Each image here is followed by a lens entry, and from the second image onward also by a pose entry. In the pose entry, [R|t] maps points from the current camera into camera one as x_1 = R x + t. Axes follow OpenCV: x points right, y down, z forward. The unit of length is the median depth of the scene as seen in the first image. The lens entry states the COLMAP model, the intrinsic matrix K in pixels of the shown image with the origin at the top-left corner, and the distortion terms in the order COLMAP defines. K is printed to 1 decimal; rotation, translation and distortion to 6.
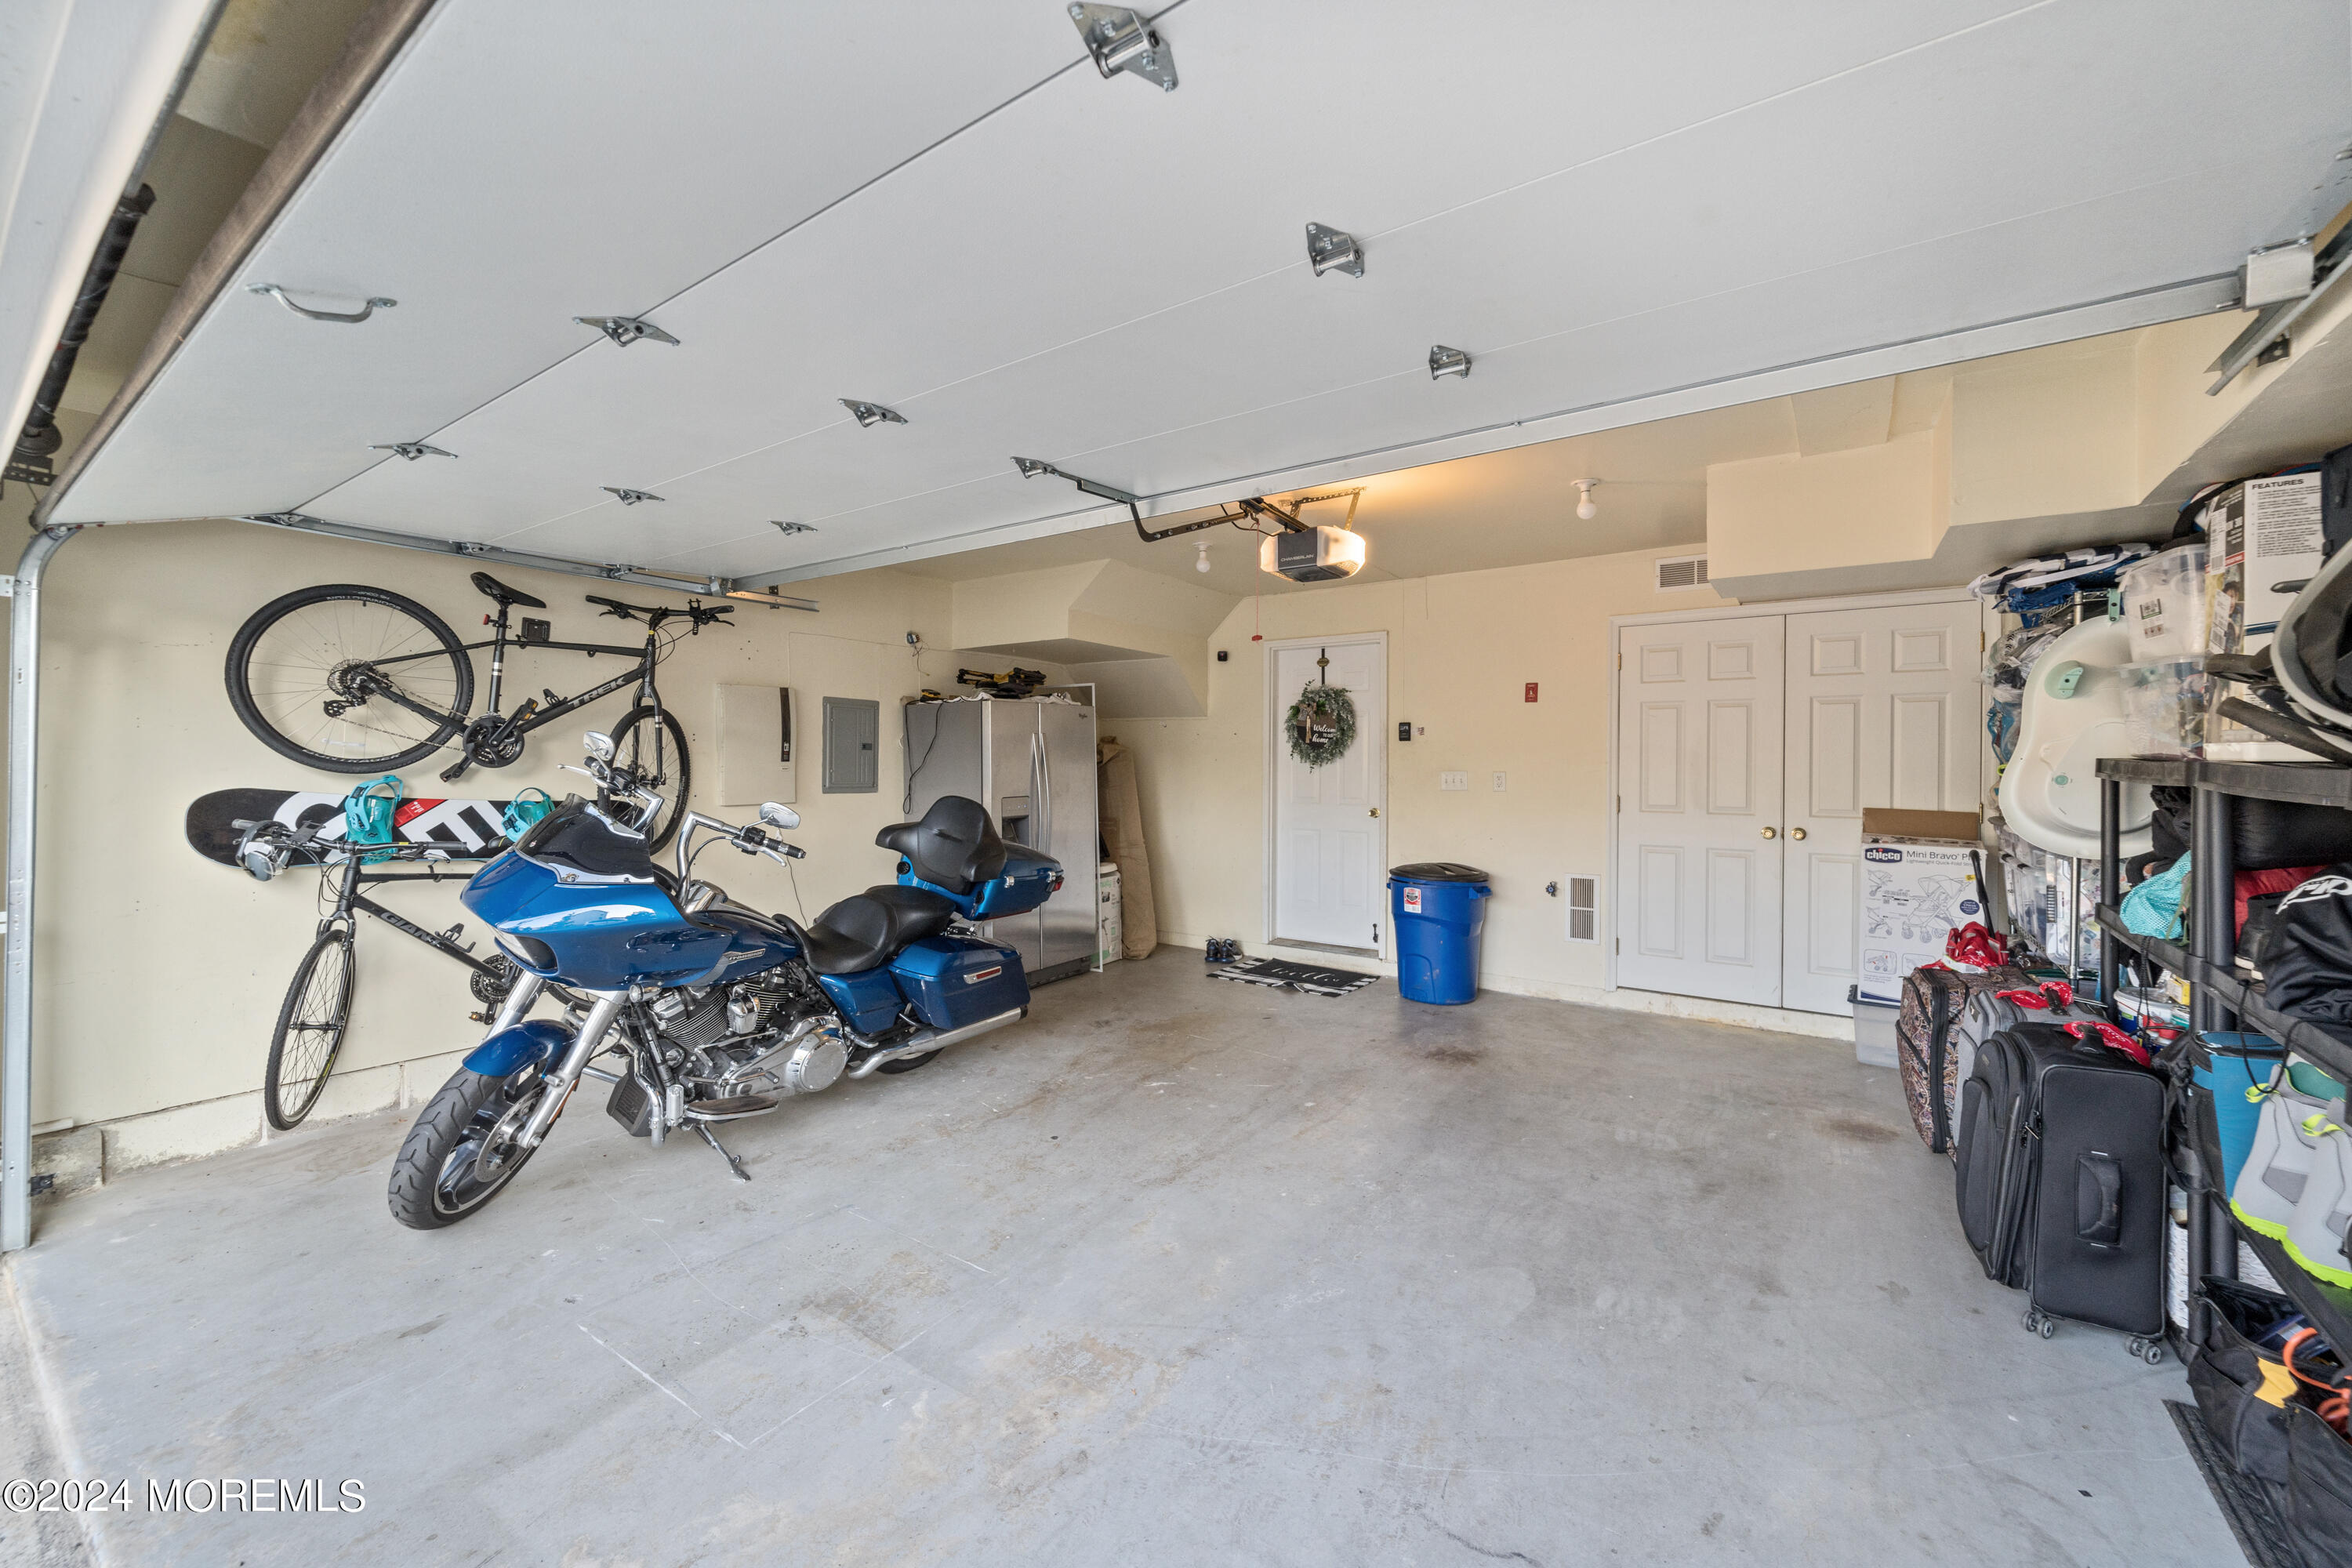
lens RADIAL K [[936.0, 0, 1180.2], [0, 936.0, 764.1], [0, 0, 1]] dist [-0.000085, 0.000051]
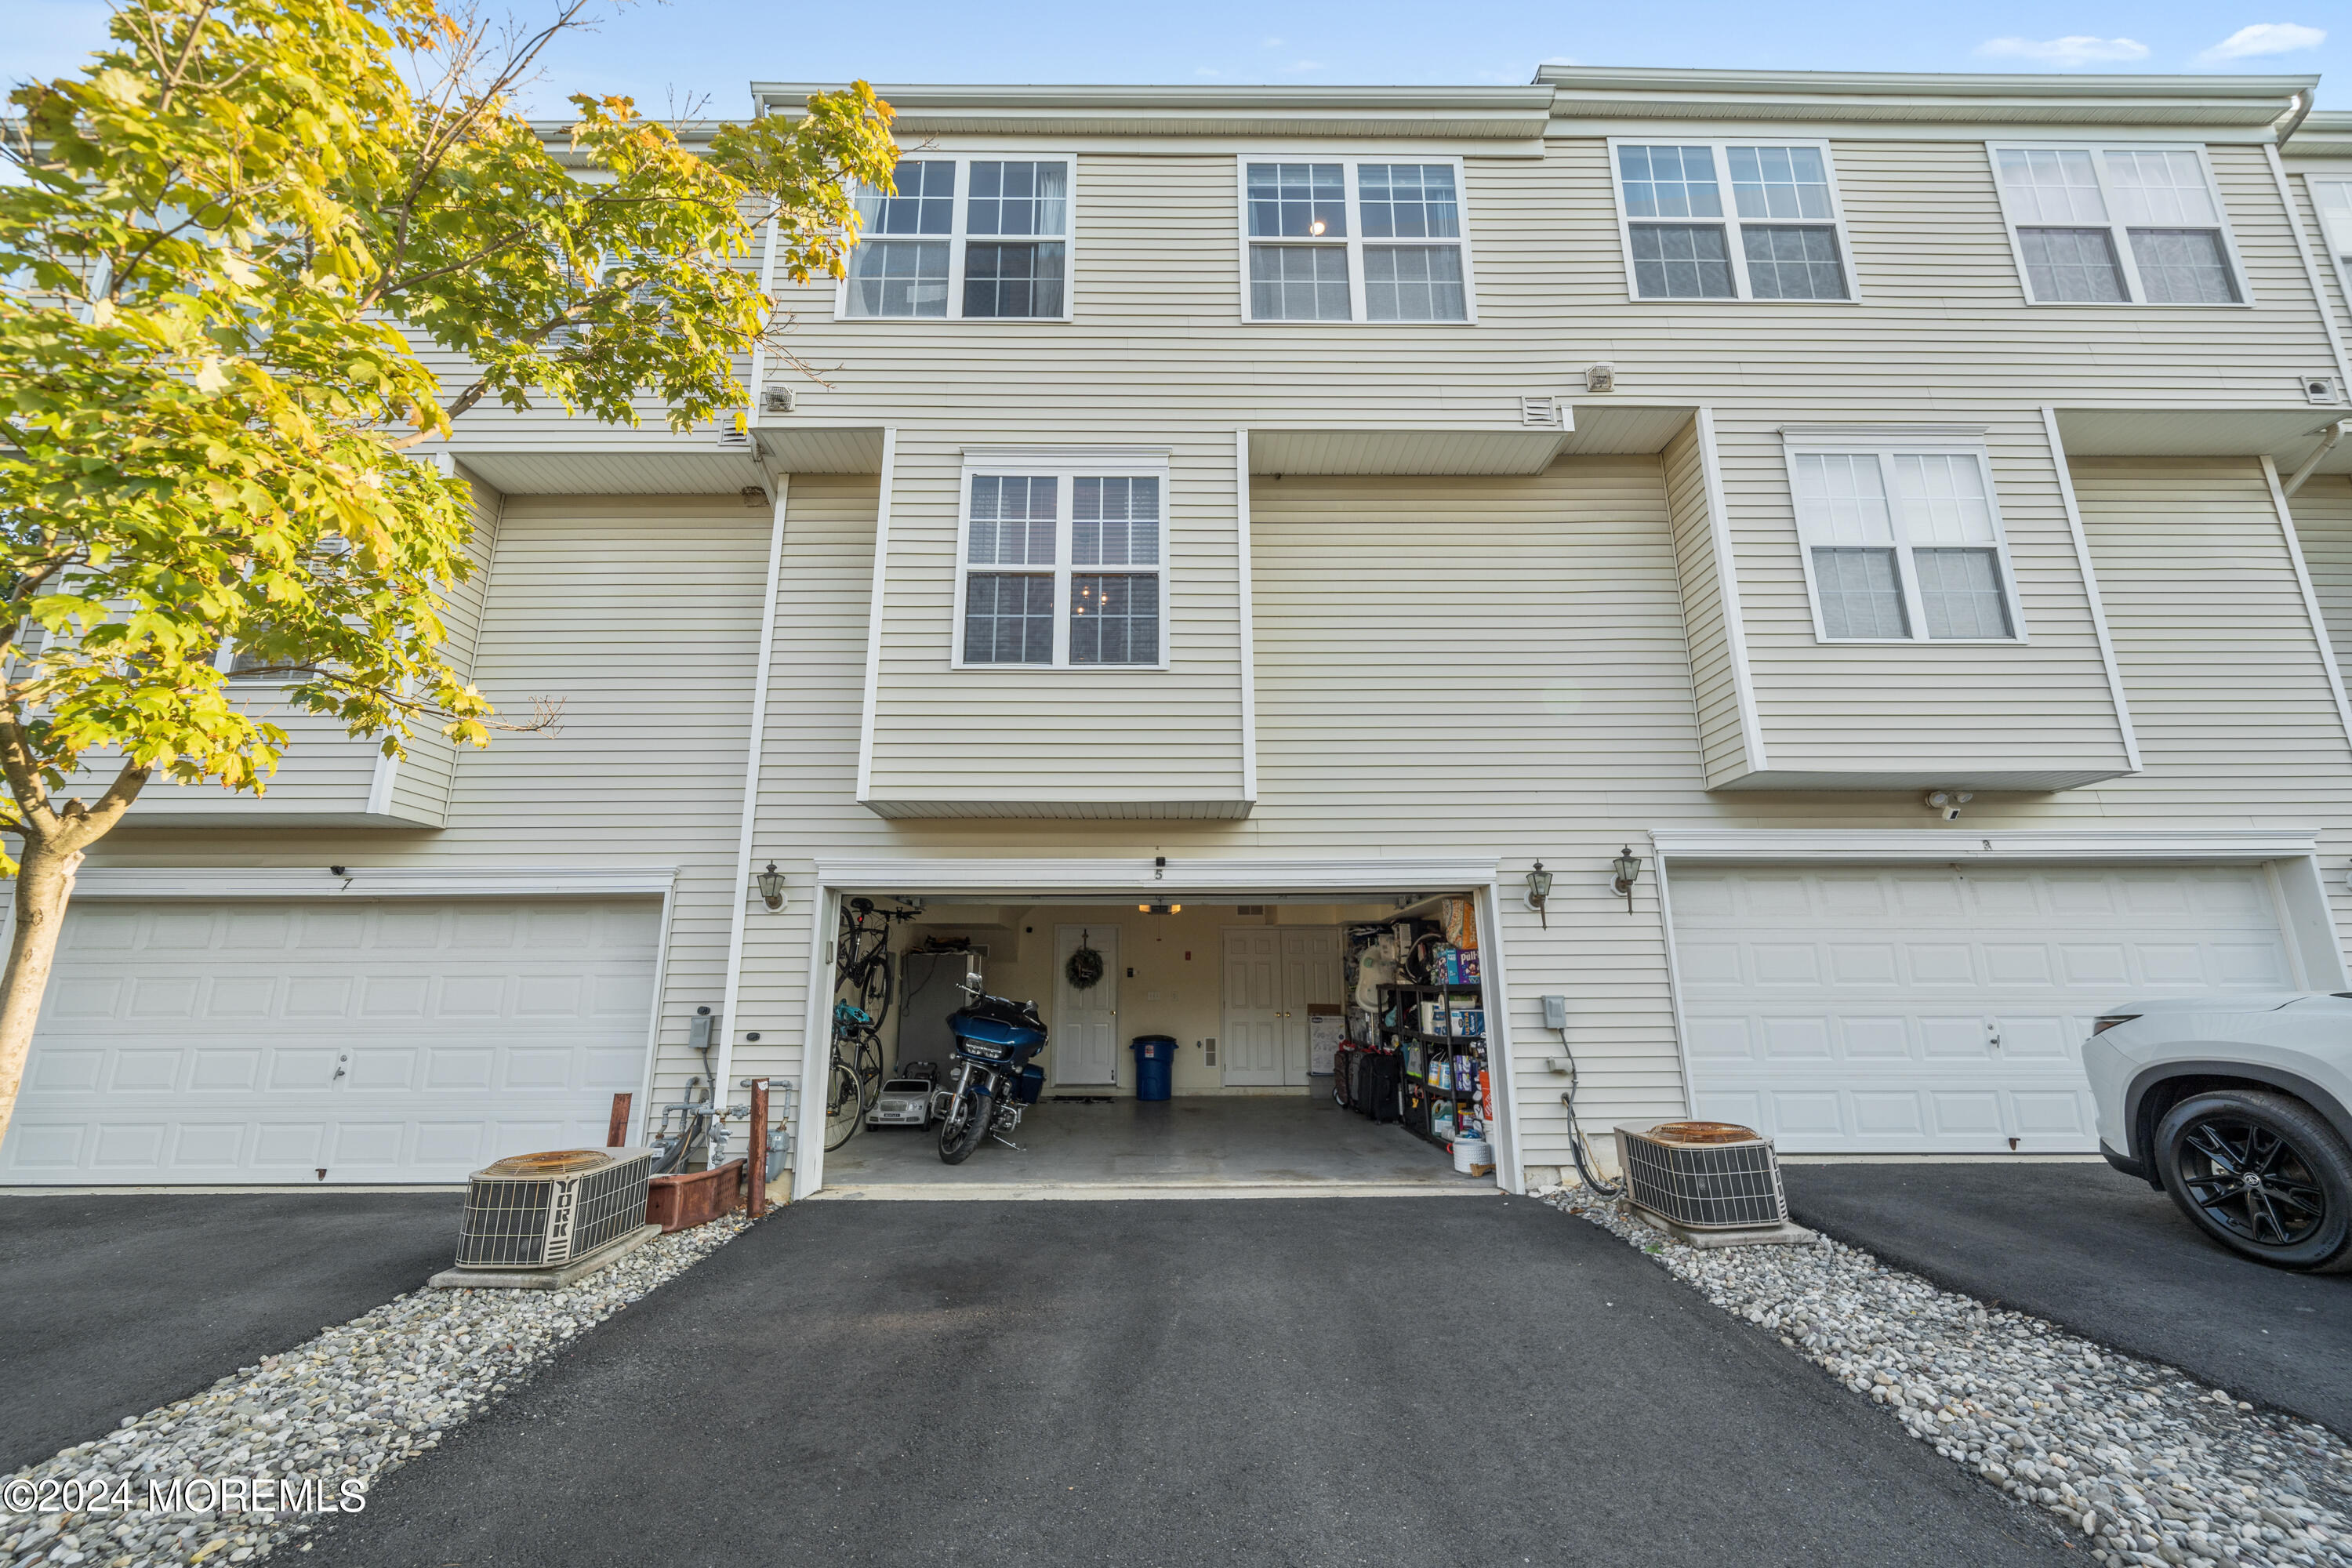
lens RADIAL K [[936.0, 0, 1180.2], [0, 936.0, 764.1], [0, 0, 1]] dist [-0.000085, 0.000051]
pose [[0.807462, 0.136535, 0.573902, -1.787380], [0.005371, 0.971106, -0.238590, 0.024957], [-0.589895, 0.195734, 0.783397, -1.530366]]
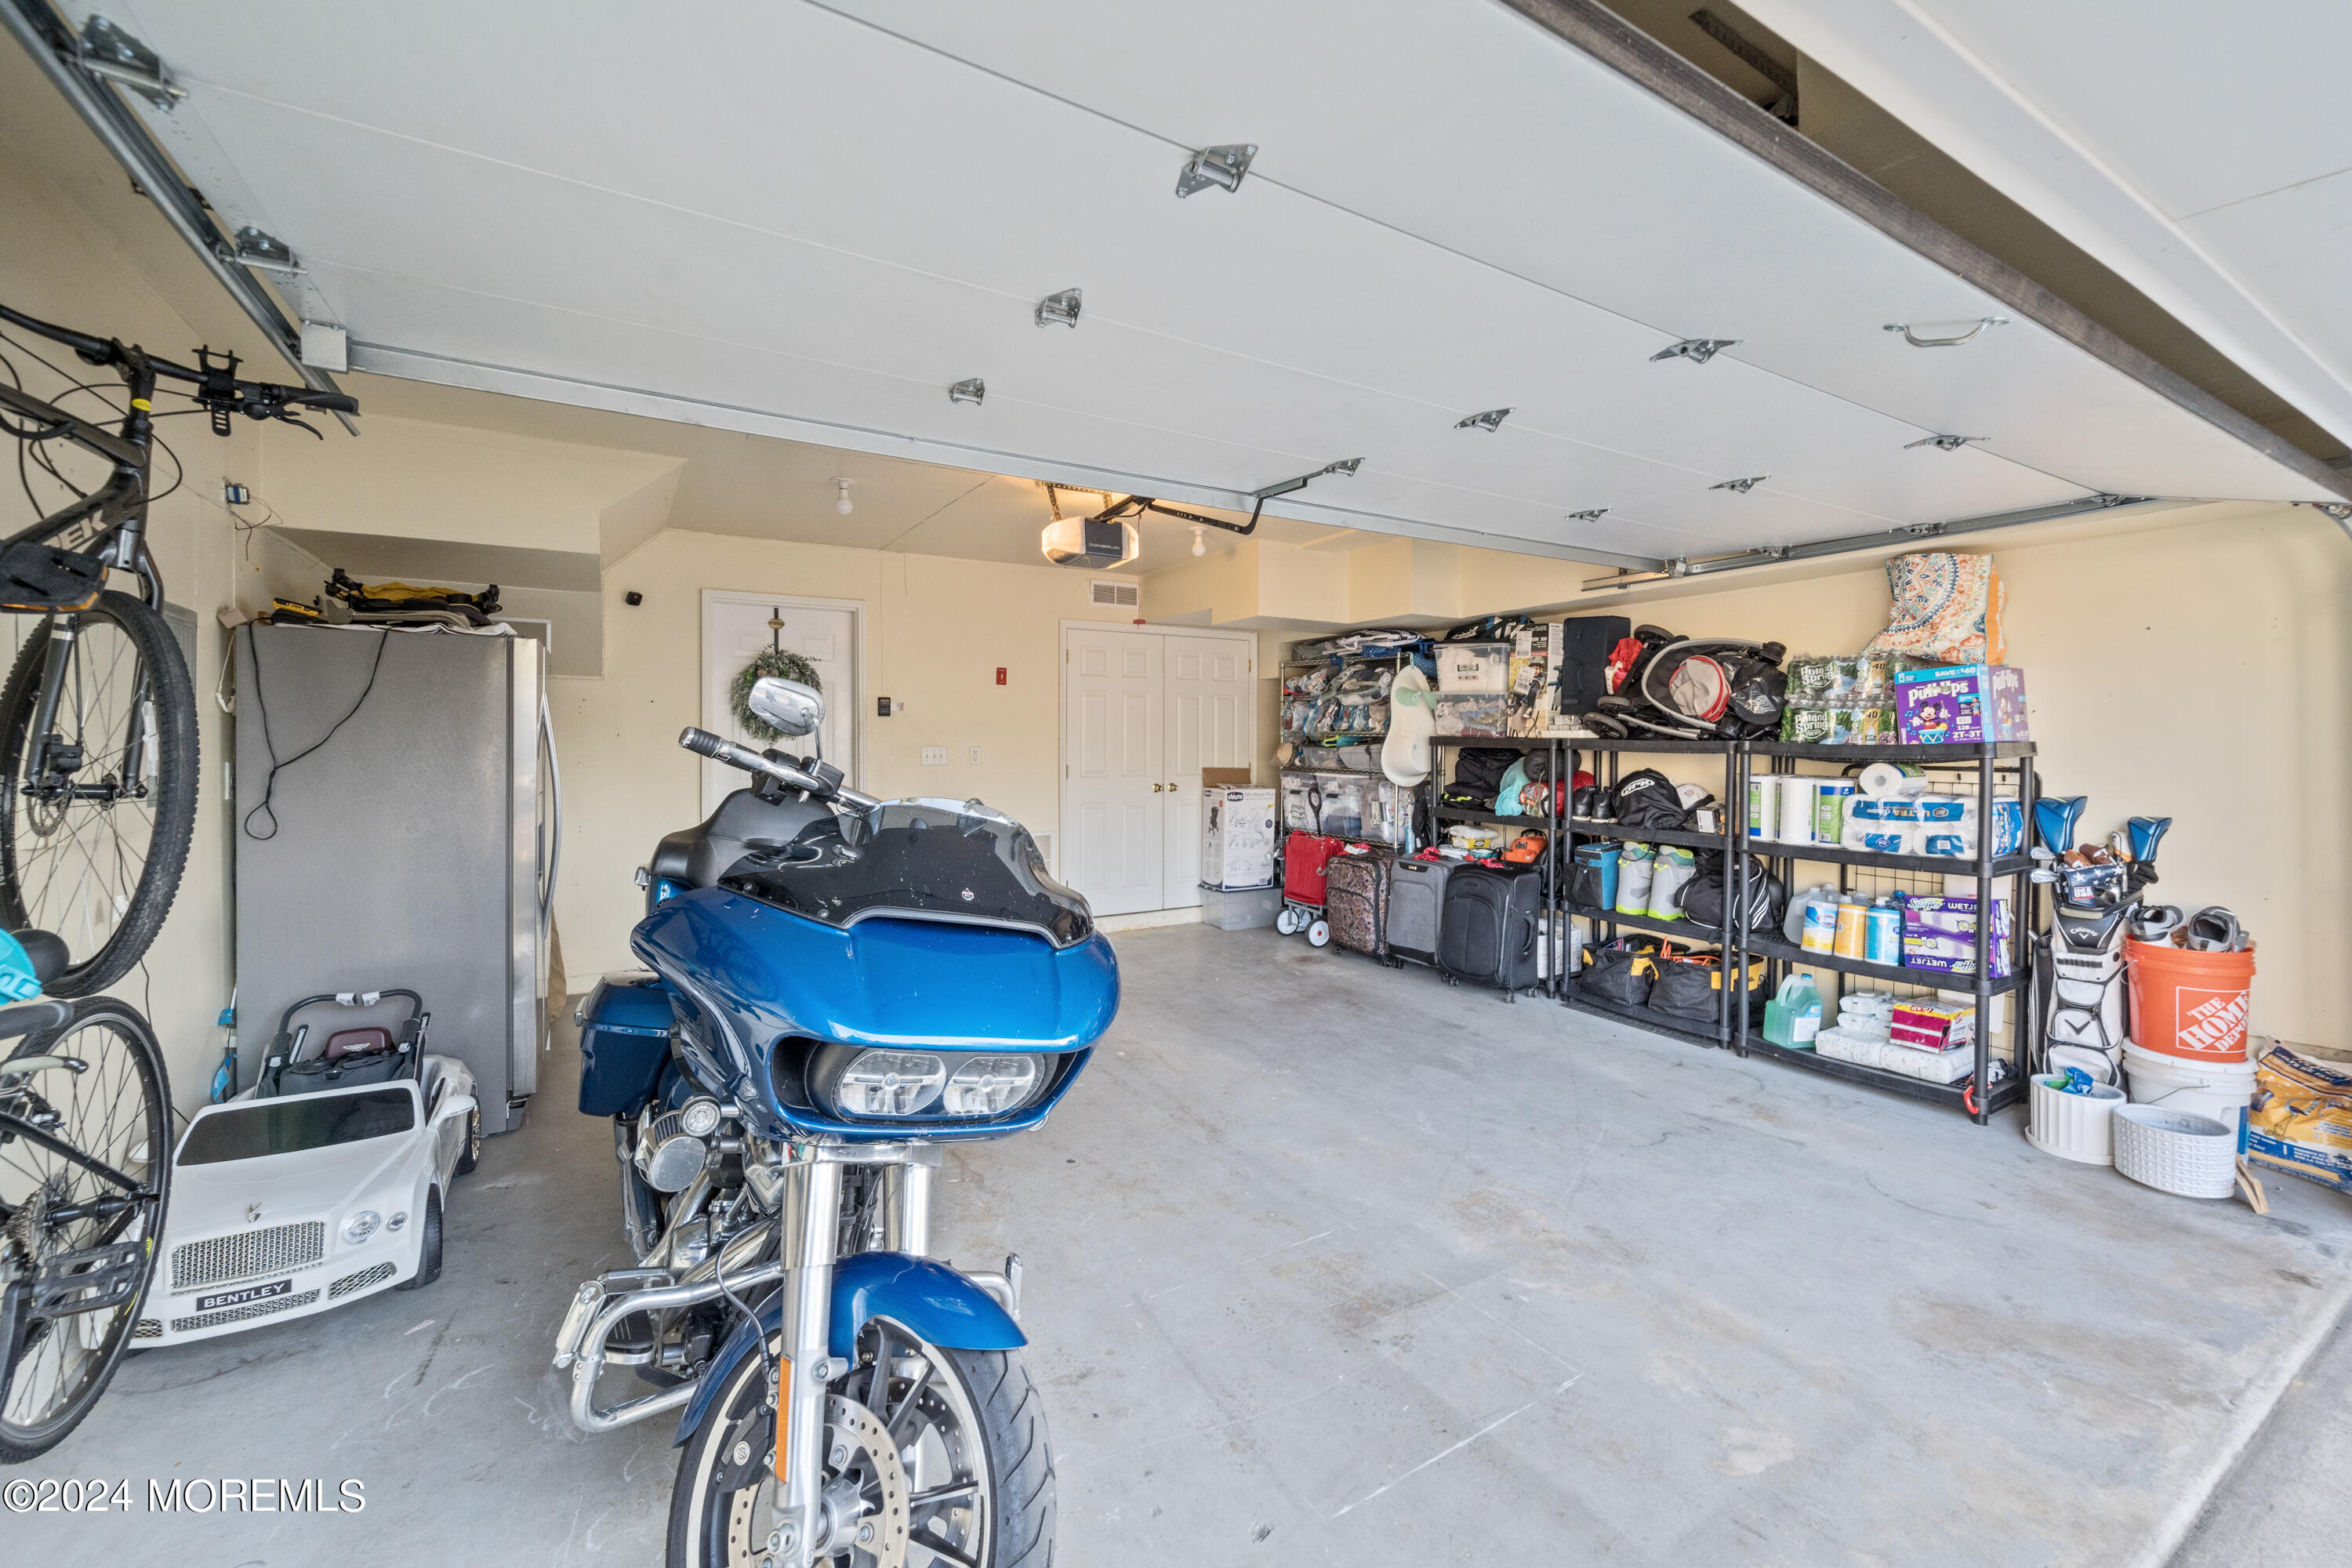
lens RADIAL K [[946.0, 0, 1170.5], [0, 946.0, 733.7], [0, 0, 1]] dist [-0.002552, -0.000274]
pose [[0.400841, 0.004548, 0.916137, -1.040147], [0.000885, 0.999985, -0.005351, -0.001294], [-0.916147, 0.002956, 0.400831, 0.625530]]
